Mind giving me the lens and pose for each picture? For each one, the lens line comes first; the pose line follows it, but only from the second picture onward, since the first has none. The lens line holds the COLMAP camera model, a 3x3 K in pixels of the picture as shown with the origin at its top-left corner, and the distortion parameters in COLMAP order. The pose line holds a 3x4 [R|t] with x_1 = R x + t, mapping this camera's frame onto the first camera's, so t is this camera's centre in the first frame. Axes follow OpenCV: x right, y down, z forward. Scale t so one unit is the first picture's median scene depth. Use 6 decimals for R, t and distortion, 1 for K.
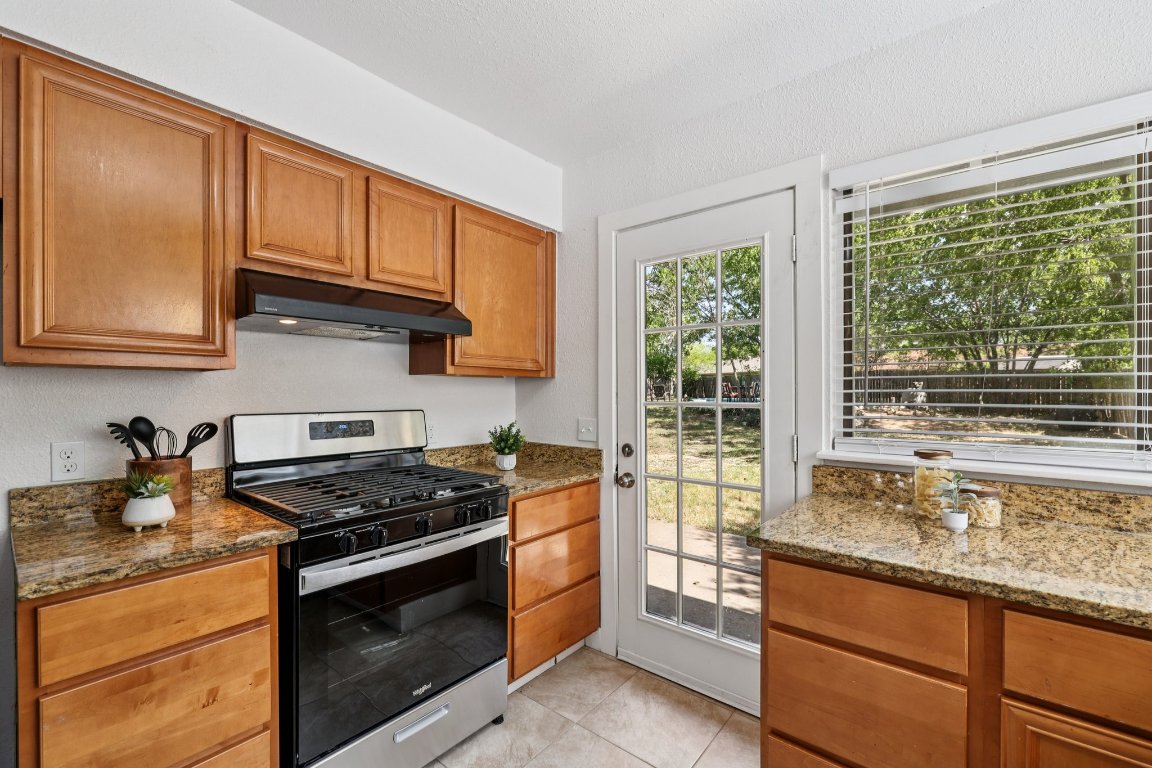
lens RADIAL K [[489.4, 0, 575.5], [0, 489.4, 397.5], [0, 0, 1]] dist [-0.000299, -0.000154]
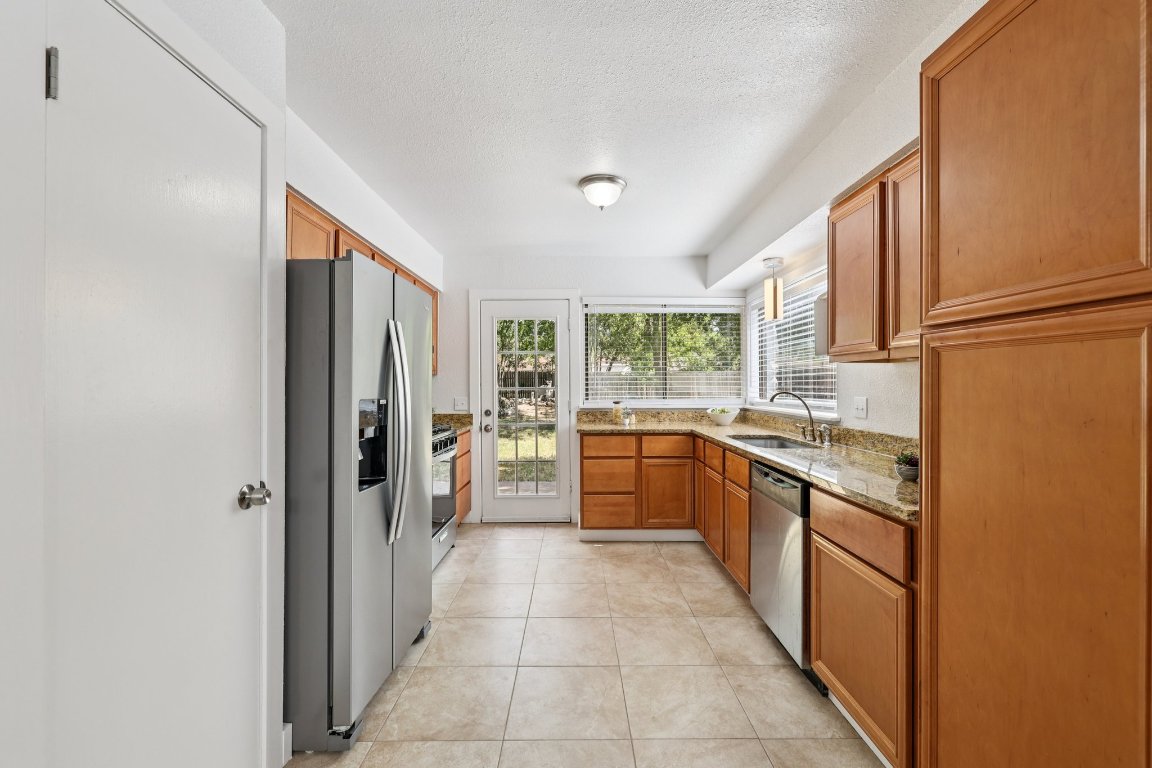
lens RADIAL K [[489.8, 0, 576.0], [0, 489.8, 384.0], [0, 0, 1]] dist [0.001263, 0.000191]
pose [[0.767559, 0.002547, 0.640974, -1.022280], [0.012461, 0.999744, -0.018895, 0.039702], [-0.640858, 0.022490, 0.767330, -0.842240]]
